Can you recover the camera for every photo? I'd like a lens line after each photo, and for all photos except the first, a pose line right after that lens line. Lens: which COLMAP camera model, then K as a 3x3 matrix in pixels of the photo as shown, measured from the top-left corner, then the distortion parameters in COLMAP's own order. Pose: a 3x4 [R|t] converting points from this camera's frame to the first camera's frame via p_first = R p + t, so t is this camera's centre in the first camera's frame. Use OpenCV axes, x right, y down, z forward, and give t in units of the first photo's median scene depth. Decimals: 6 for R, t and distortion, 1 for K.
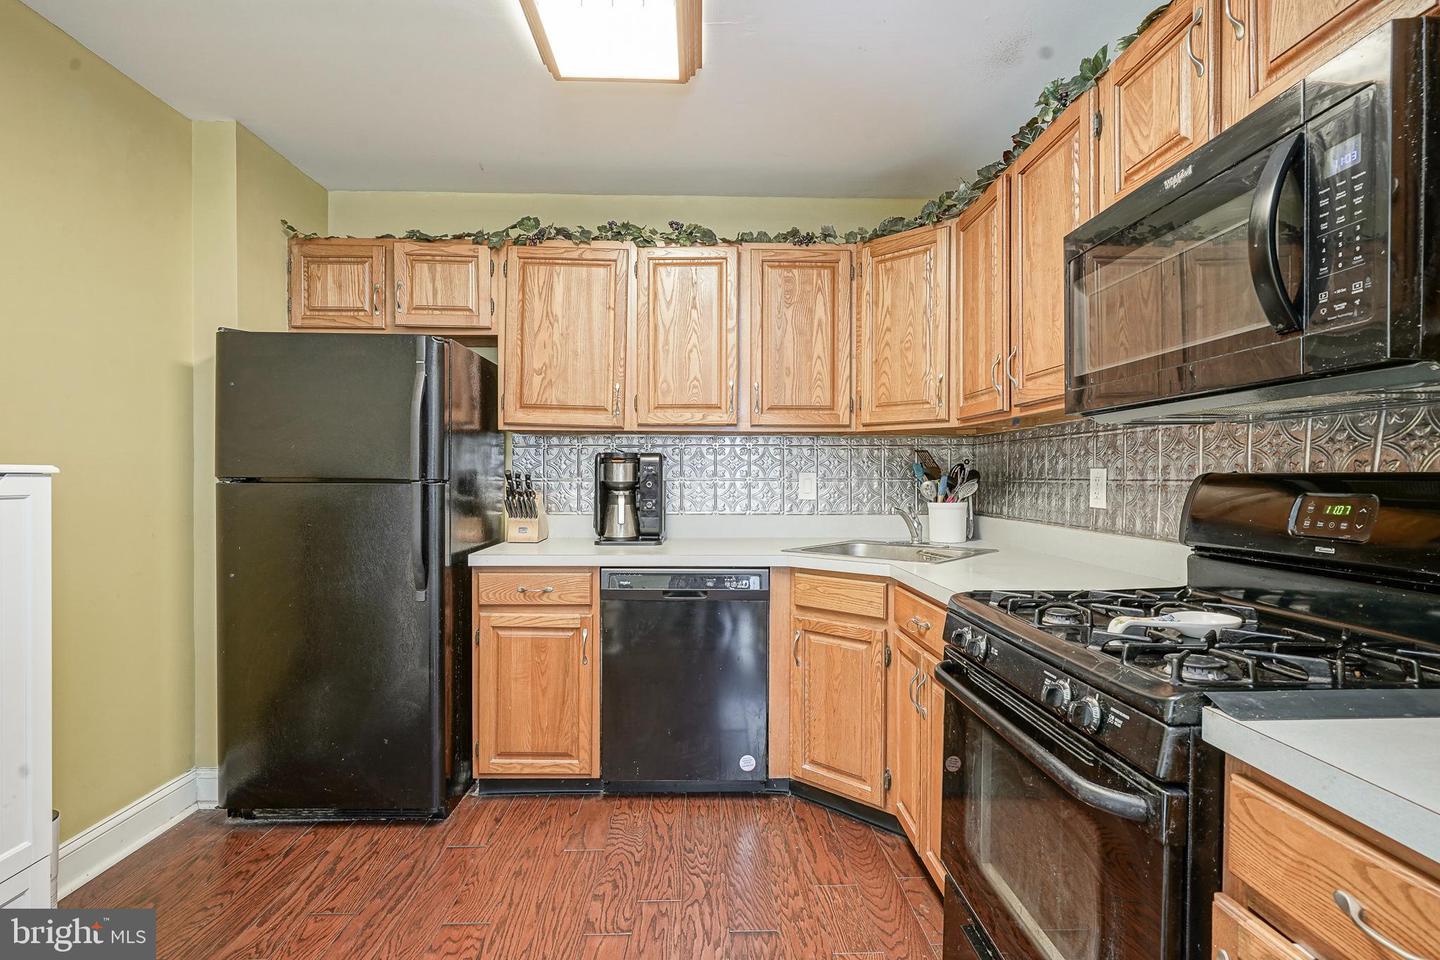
lens RADIAL K [[703.5, 0, 734.4], [0, 703.5, 486.7], [0, 0, 1]] dist [-0.007631, 0.004417]
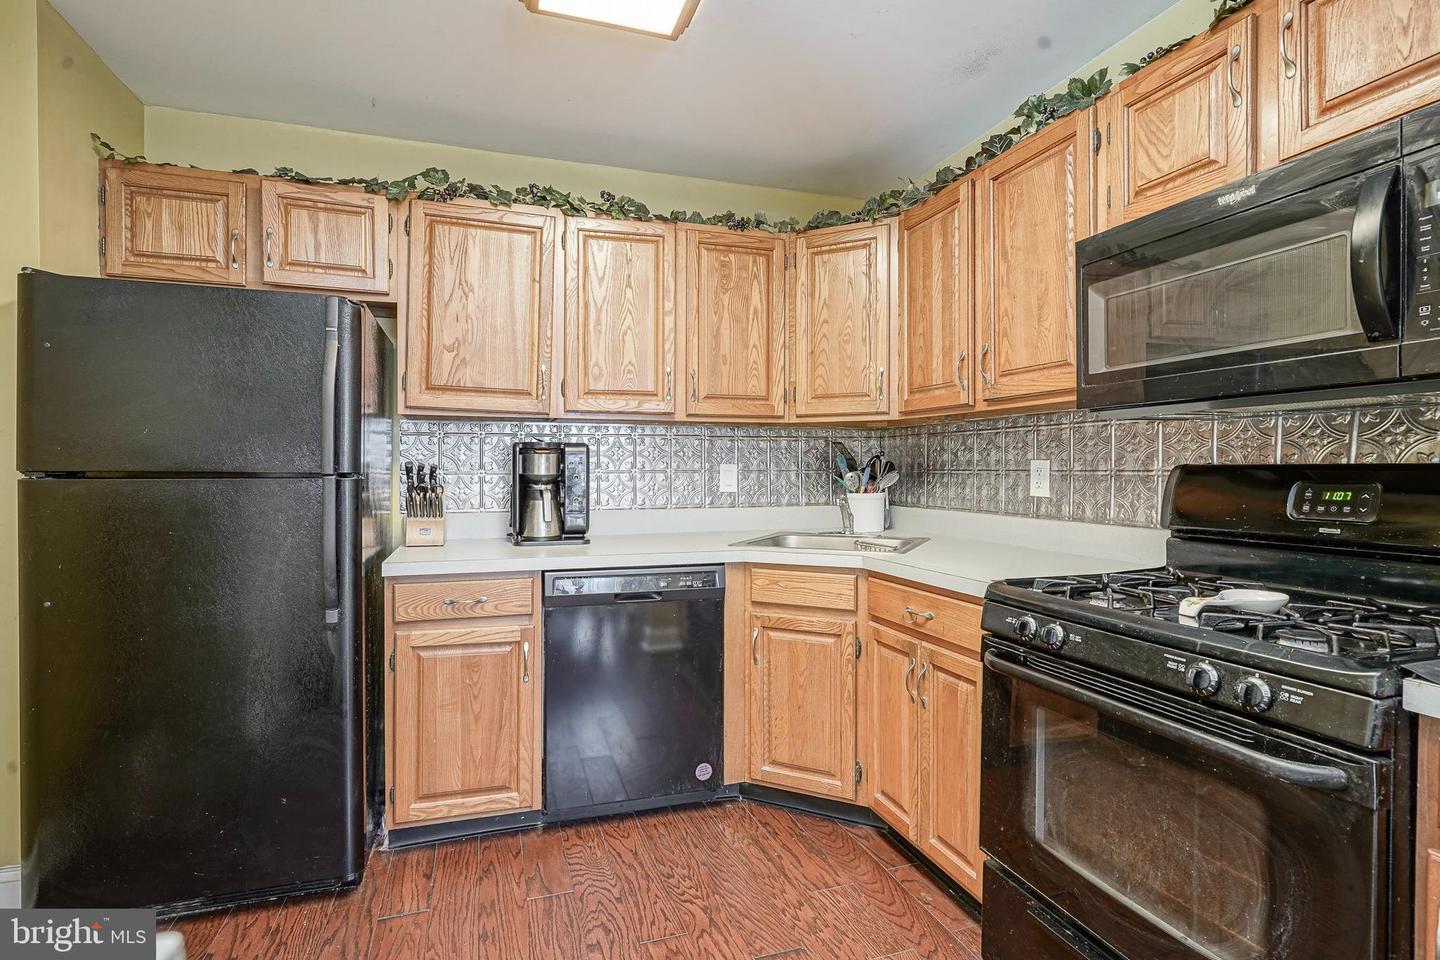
lens RADIAL K [[703.5, 0, 729.2], [0, 703.5, 475.6], [0, 0, 1]] dist [-0.007631, 0.004417]
pose [[0.959783, -0.005555, 0.280688, -0.223356], [0.006636, 0.999974, -0.002902, -0.001905], [-0.280665, 0.004648, 0.959795, 0.086133]]
